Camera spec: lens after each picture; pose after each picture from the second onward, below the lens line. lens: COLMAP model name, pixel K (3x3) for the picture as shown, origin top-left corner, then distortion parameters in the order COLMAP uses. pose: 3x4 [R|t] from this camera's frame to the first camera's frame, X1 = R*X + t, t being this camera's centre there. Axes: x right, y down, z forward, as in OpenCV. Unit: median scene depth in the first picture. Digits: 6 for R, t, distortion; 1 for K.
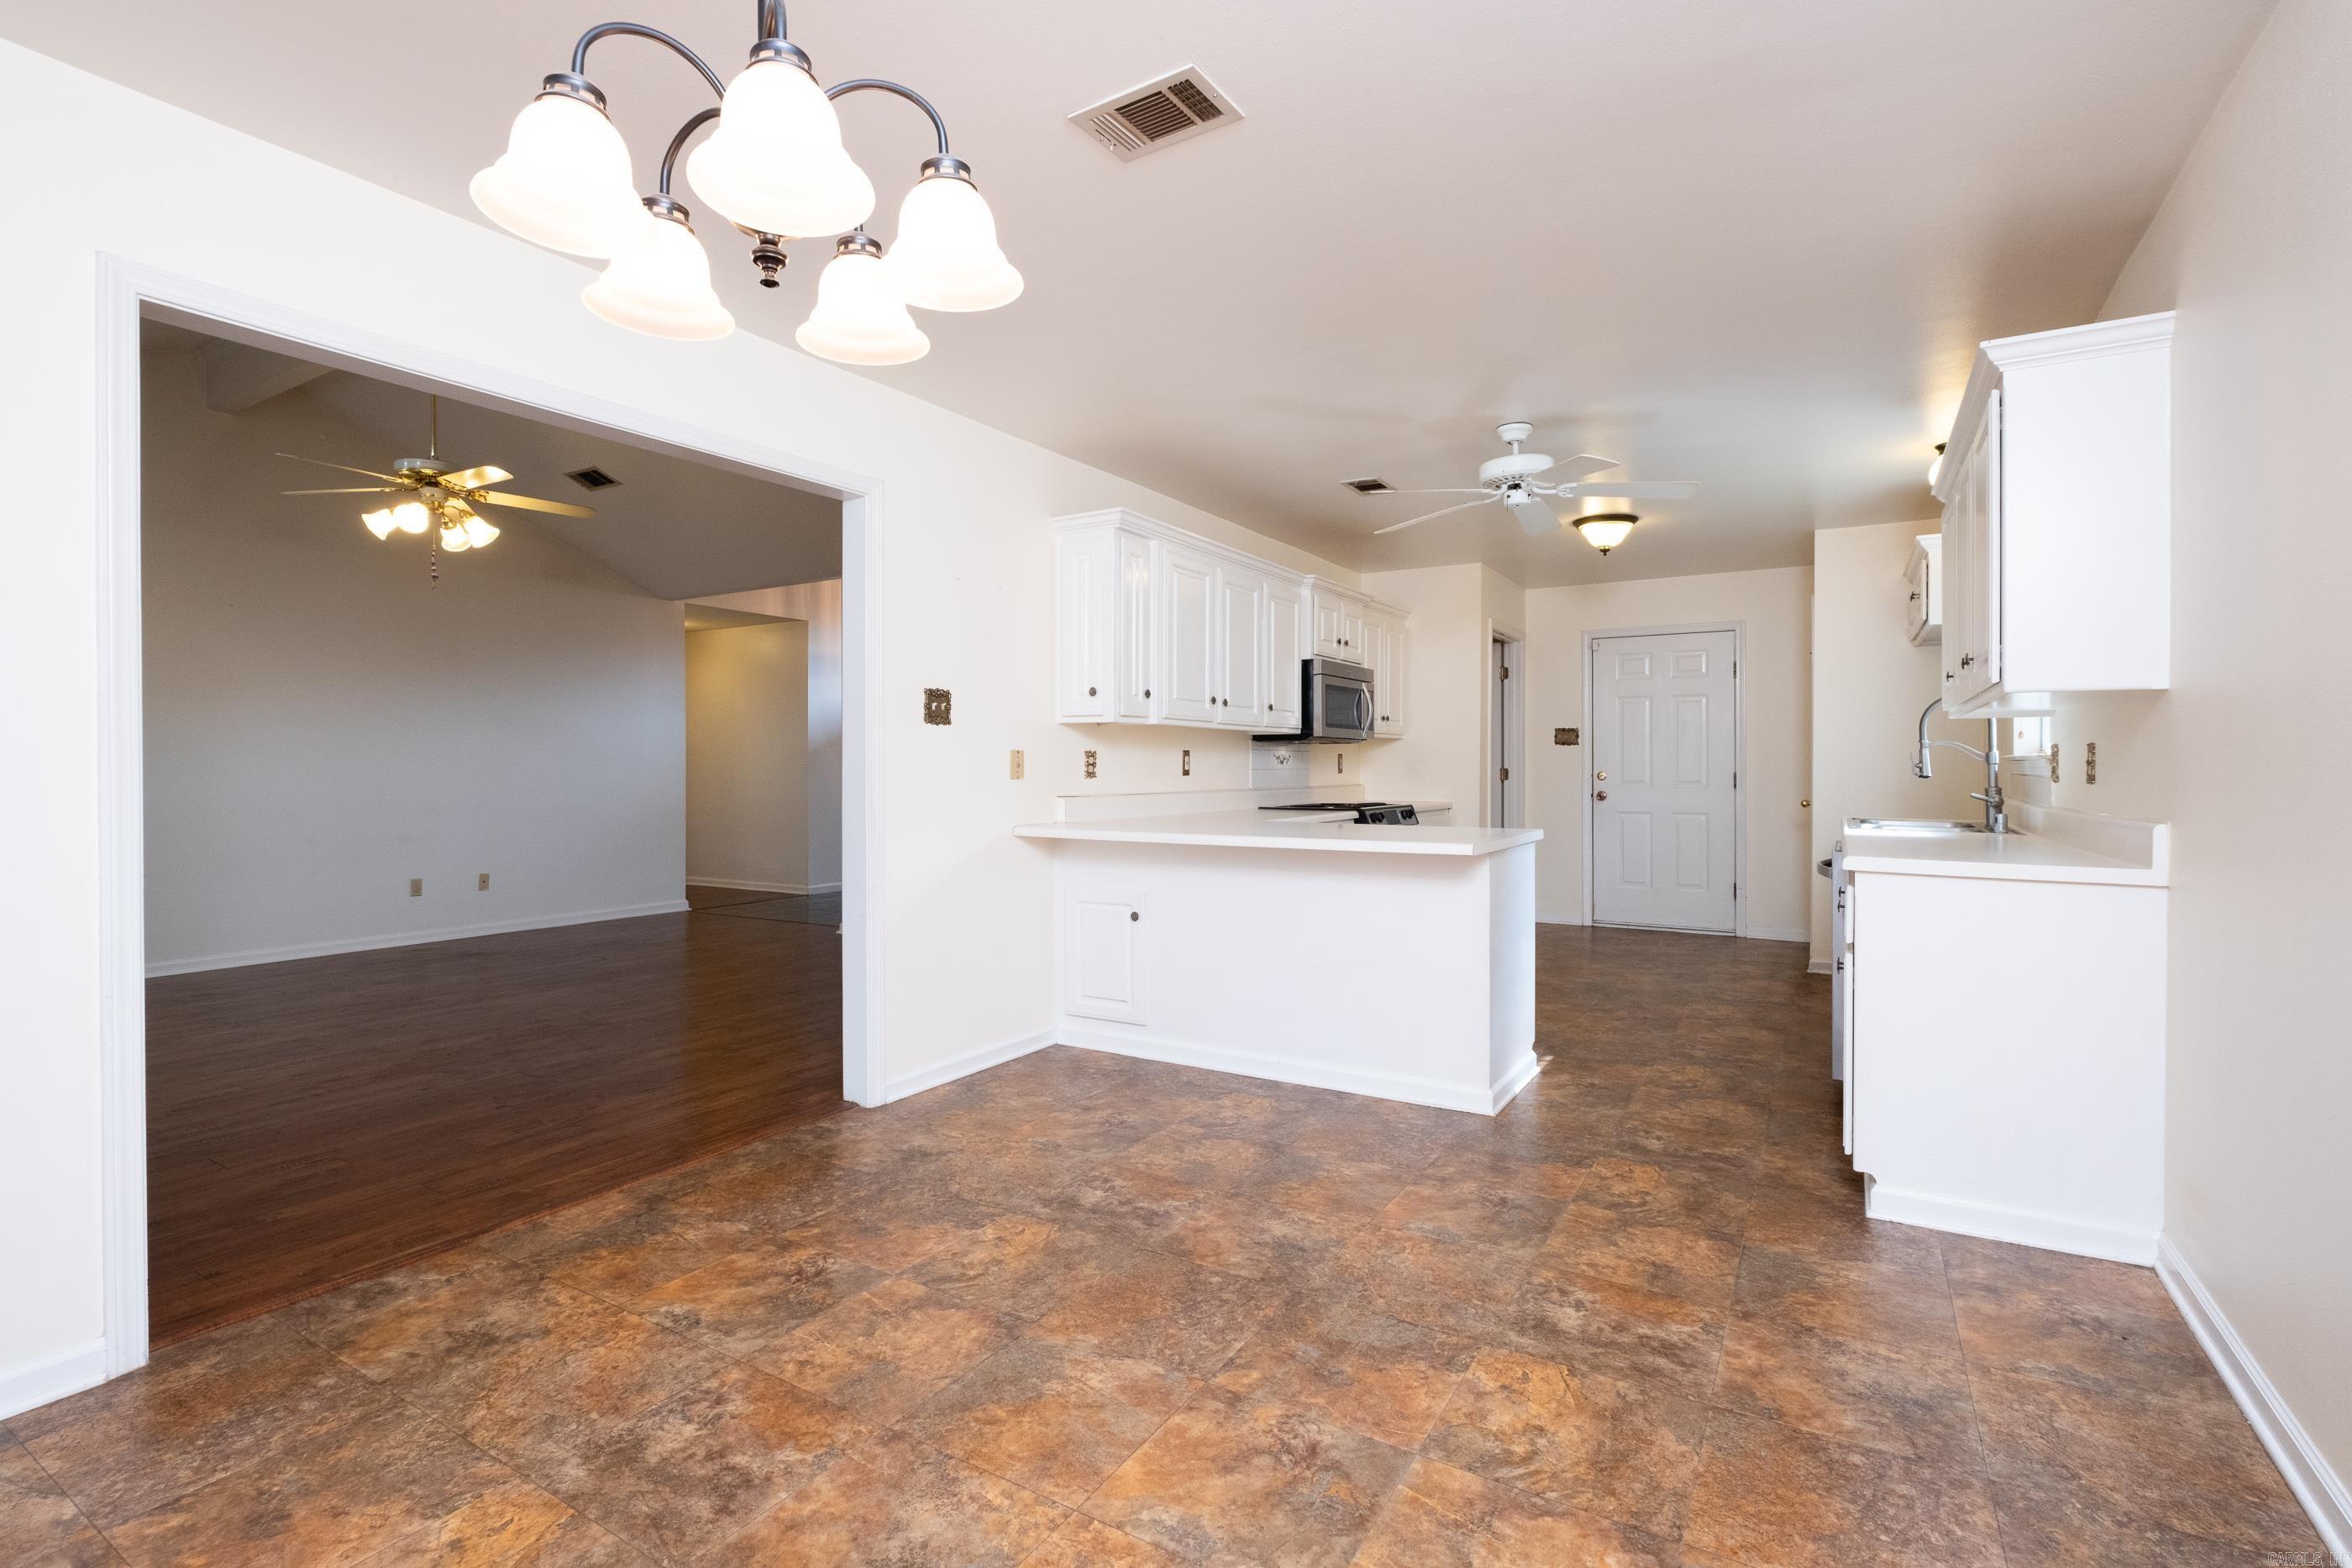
lens RADIAL K [[1082.6, 0, 1178.5], [0, 1082.6, 756.4], [0, 0, 1]] dist [0.000868, -0.004619]
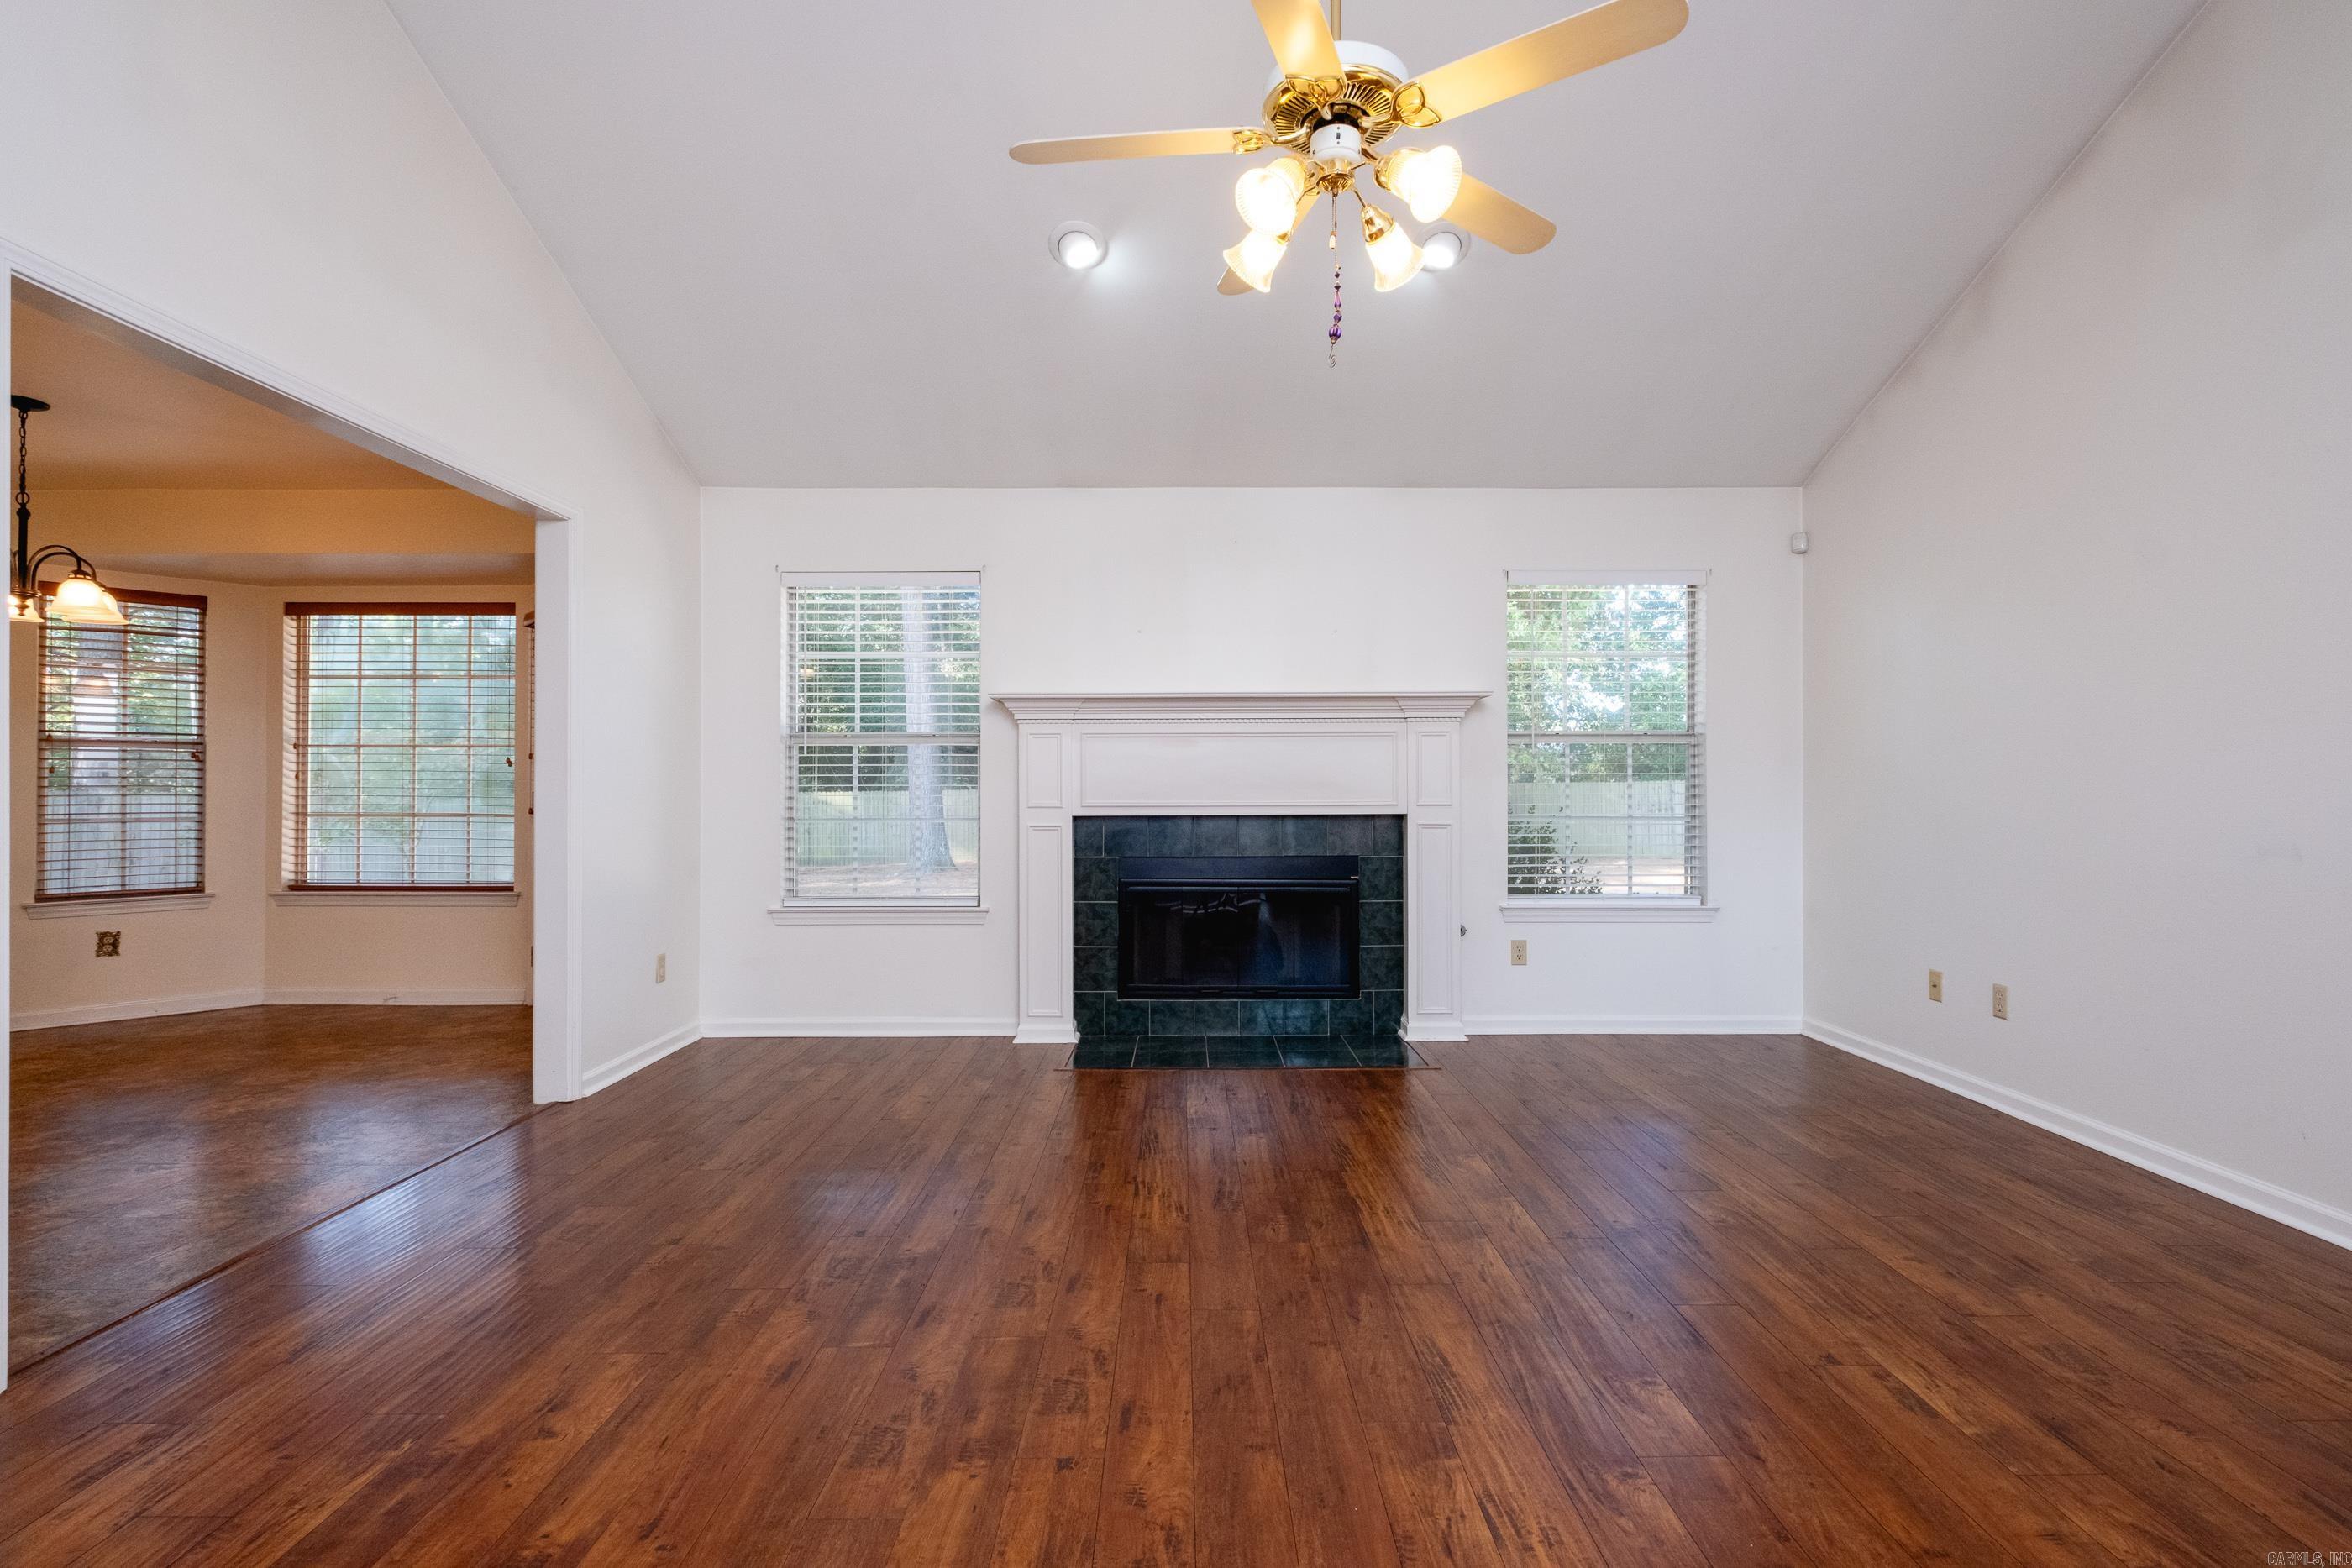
lens RADIAL K [[1082.6, 0, 1183.7], [0, 1082.6, 781.2], [0, 0, 1]] dist [0.000868, -0.004619]
pose [[-0.854494, 0.000116, -0.519461, -0.360137], [0.007329, 0.999903, -0.011831, 0.018529], [0.519410, -0.013916, -0.854412, 1.192360]]
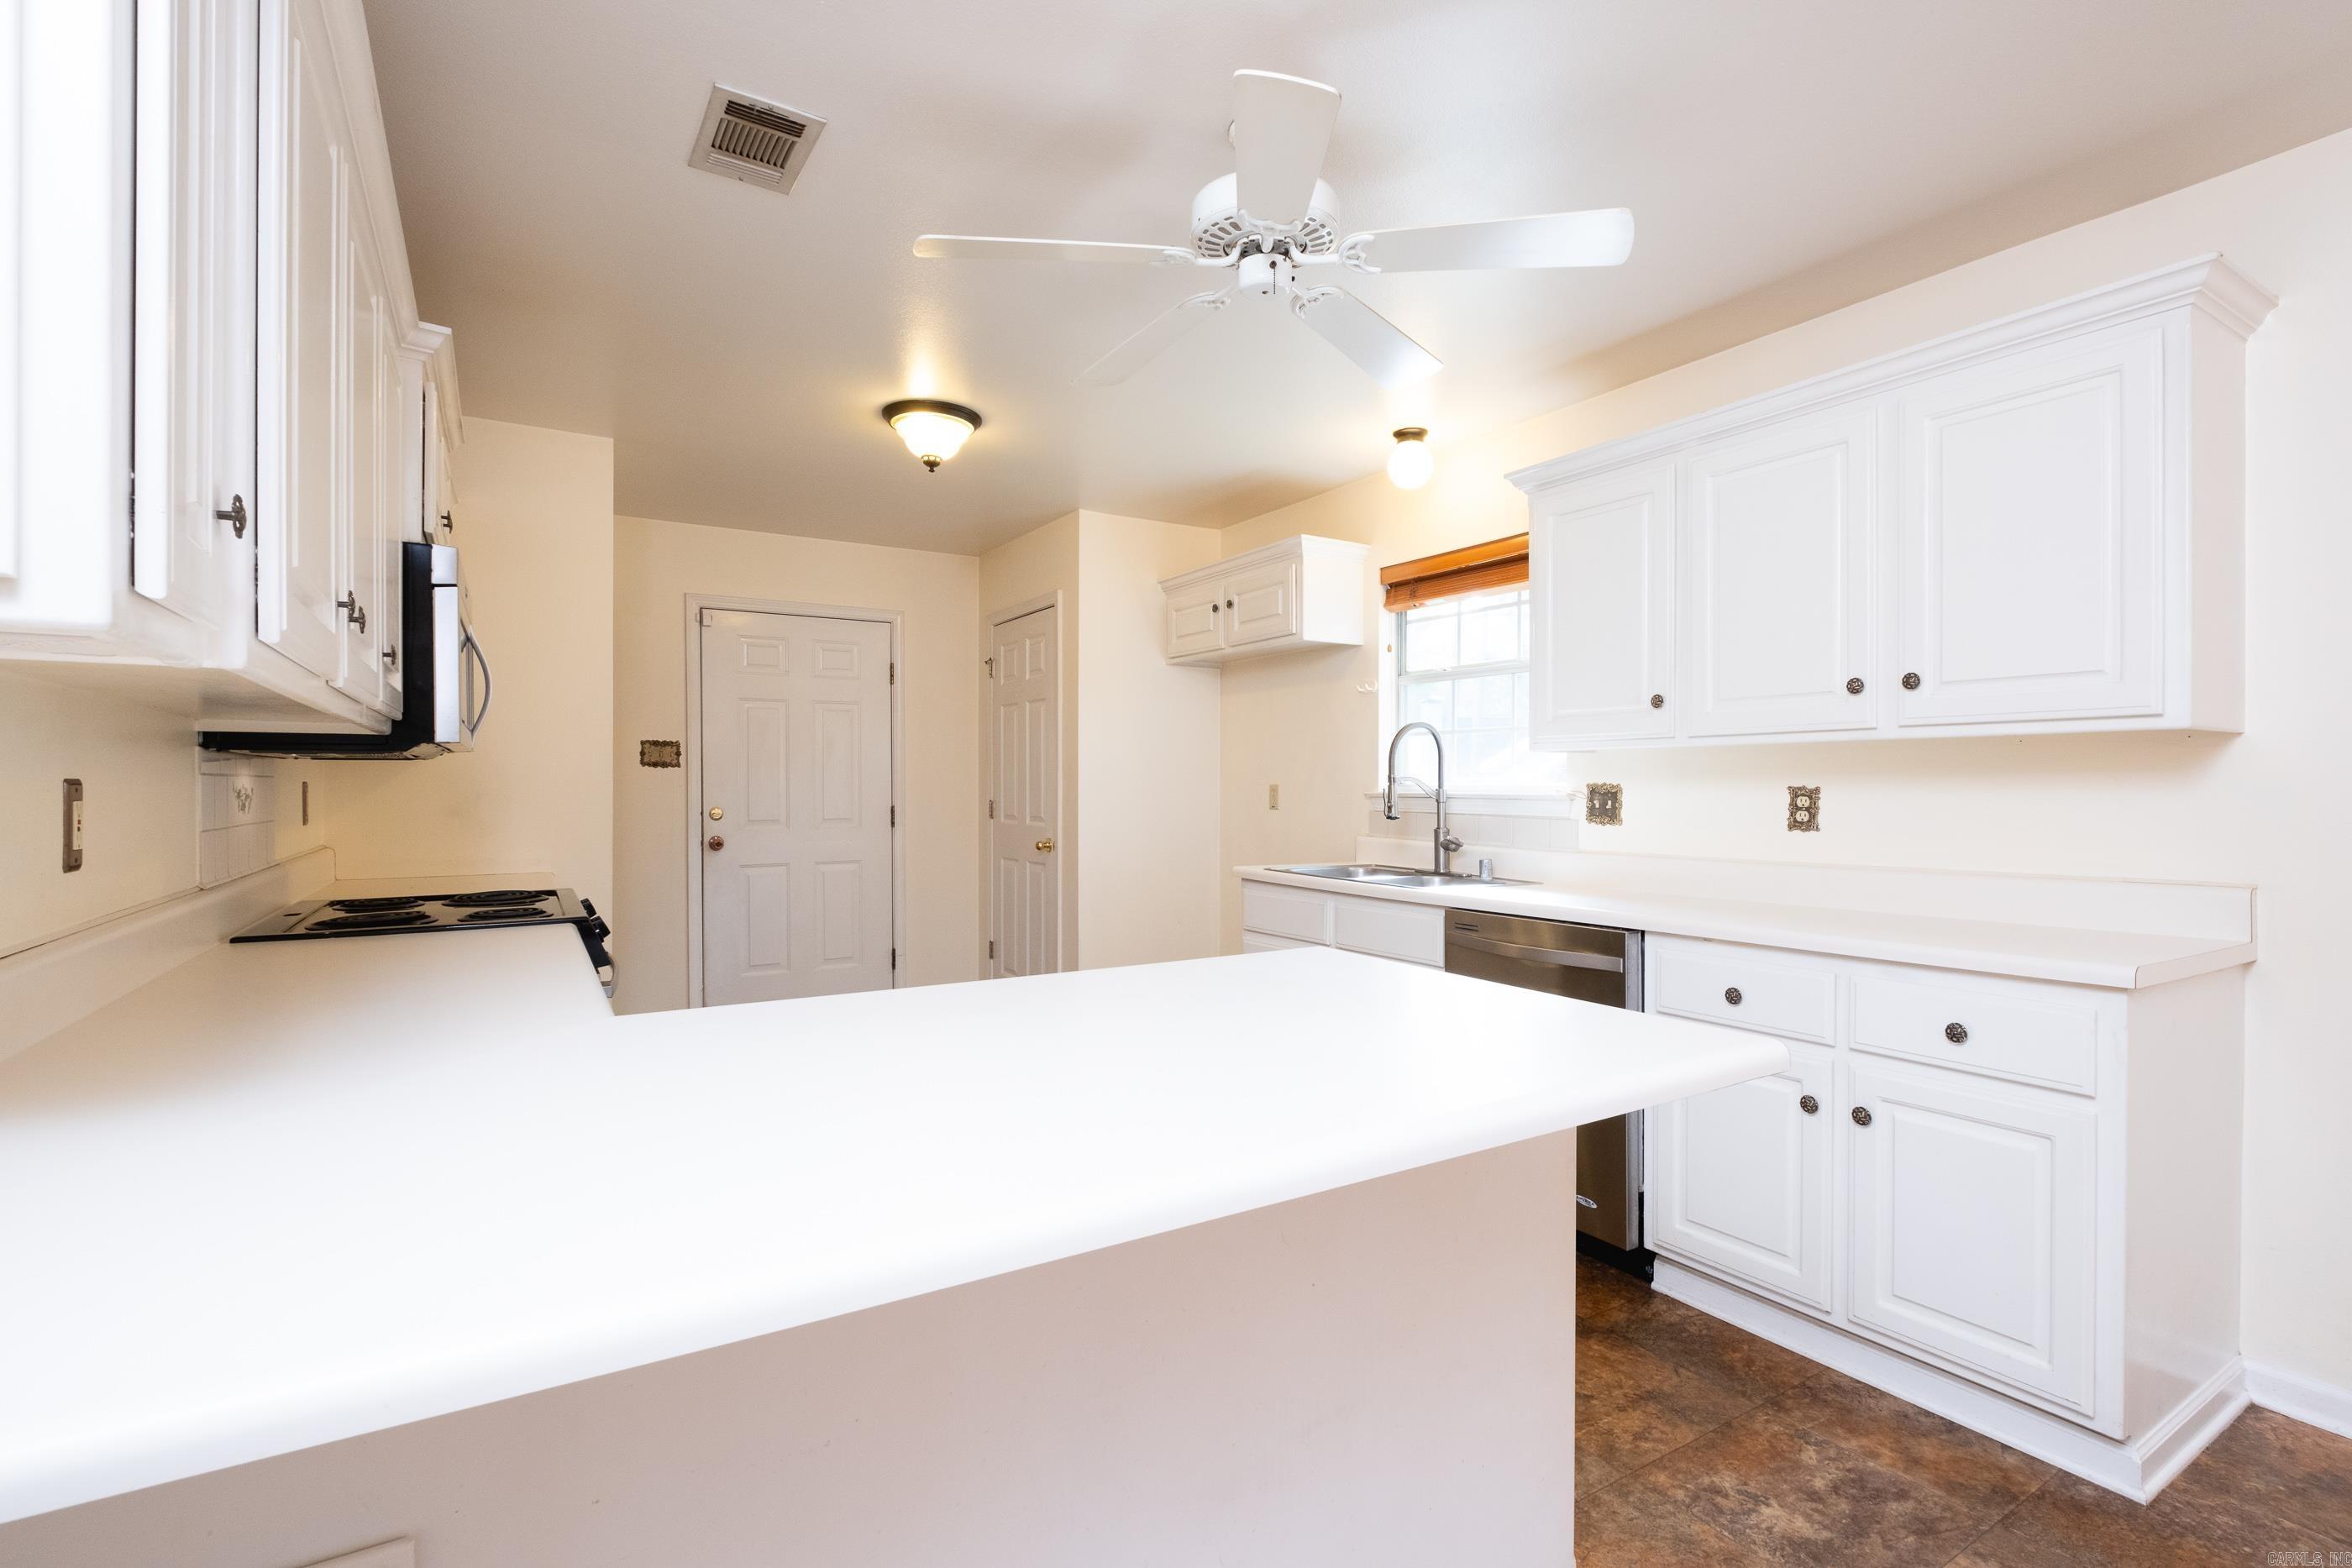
lens RADIAL K [[1082.6, 0, 1183.6], [0, 1082.6, 790.7], [0, 0, 1]] dist [0.000868, -0.004619]
pose [[0.445767, -0.005782, 0.895131, -0.106104], [-0.007992, 0.999914, 0.010439, -0.007714], [-0.895114, -0.011808, 0.445682, 0.597759]]
